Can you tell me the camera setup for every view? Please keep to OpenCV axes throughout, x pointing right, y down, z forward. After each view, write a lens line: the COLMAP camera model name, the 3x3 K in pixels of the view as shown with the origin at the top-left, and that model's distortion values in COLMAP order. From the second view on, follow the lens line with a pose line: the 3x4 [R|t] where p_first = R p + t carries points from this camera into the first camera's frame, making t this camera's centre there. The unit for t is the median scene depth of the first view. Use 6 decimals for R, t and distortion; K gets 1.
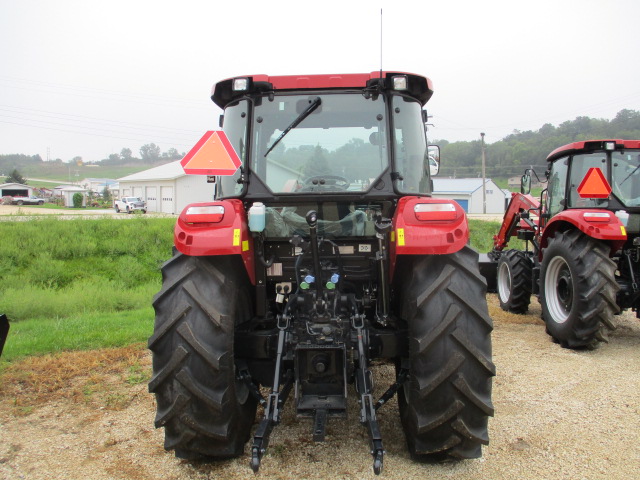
lens RADIAL K [[523.4, 0, 316.9], [0, 523.4, 224.8], [0, 0, 1]] dist [-0.031763, 0.001693]
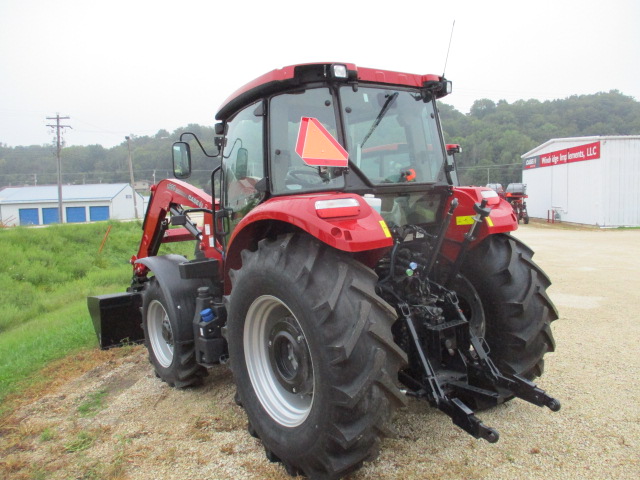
lens RADIAL K [[523.4, 0, 316.9], [0, 523.4, 224.8], [0, 0, 1]] dist [-0.031763, 0.001693]
pose [[0.768258, -0.102959, 0.631806, 0.189788], [0.109273, 0.993587, 0.029042, -0.015381], [-0.630744, 0.046728, 0.774582, 0.592851]]
